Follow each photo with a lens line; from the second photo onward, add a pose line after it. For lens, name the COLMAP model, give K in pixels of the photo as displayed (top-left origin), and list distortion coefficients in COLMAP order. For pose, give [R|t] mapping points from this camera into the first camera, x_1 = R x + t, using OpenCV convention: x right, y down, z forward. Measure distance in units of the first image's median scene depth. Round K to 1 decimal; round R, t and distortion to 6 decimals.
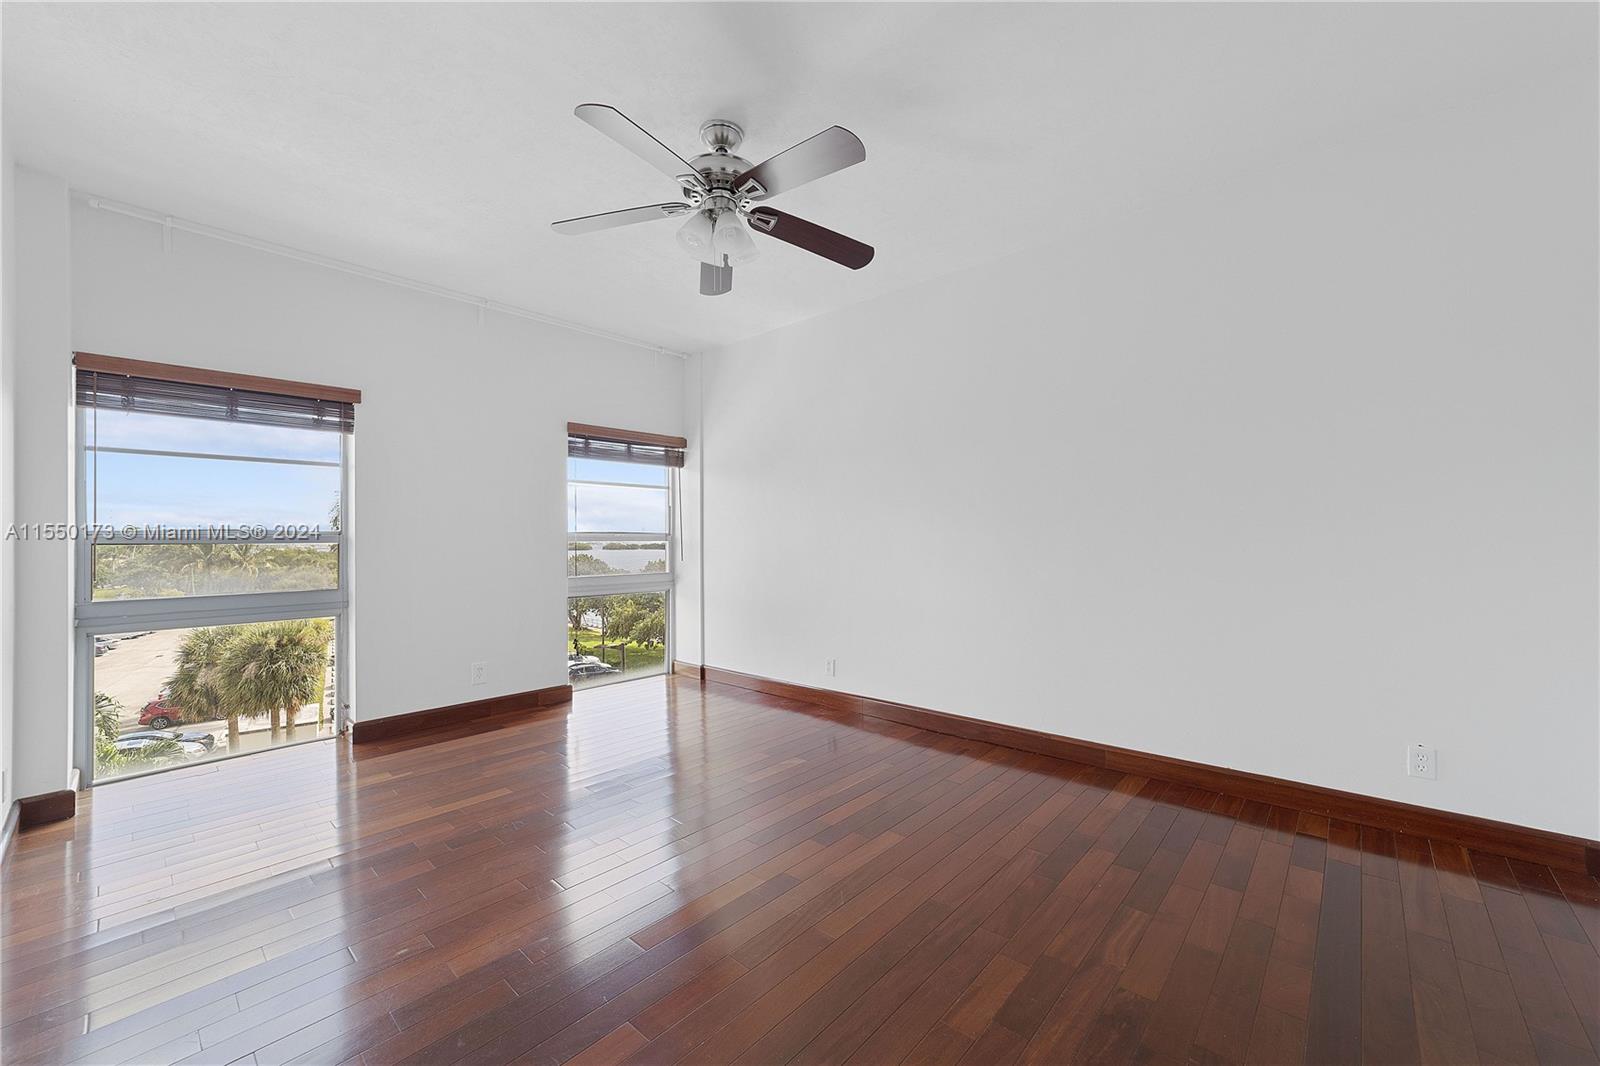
lens RADIAL K [[626.6, 0, 807.1], [0, 626.6, 530.4], [0, 0, 1]] dist [-0.007924, 0.003361]
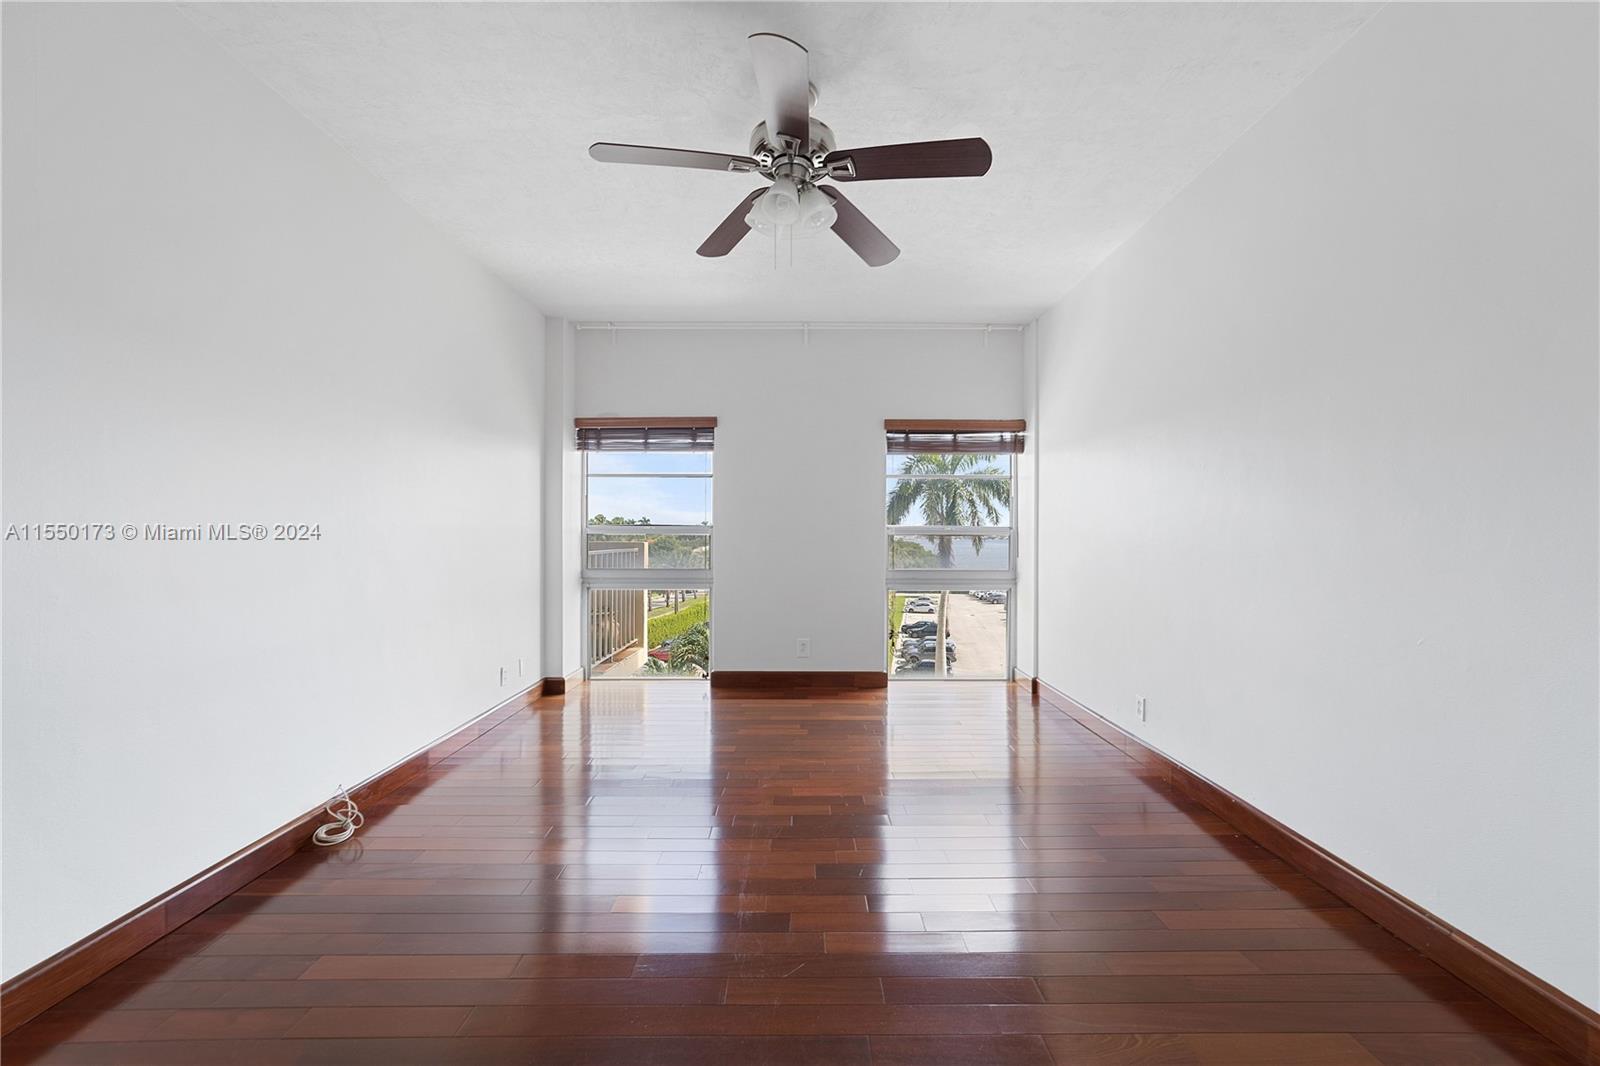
lens RADIAL K [[626.6, 0, 807.6], [0, 626.6, 529.3], [0, 0, 1]] dist [-0.007924, 0.003361]
pose [[0.672393, 0.002081, -0.740192, 0.341822], [0.002116, 0.999987, 0.004734, 0.004524], [0.740192, -0.004750, 0.672379, 0.231810]]
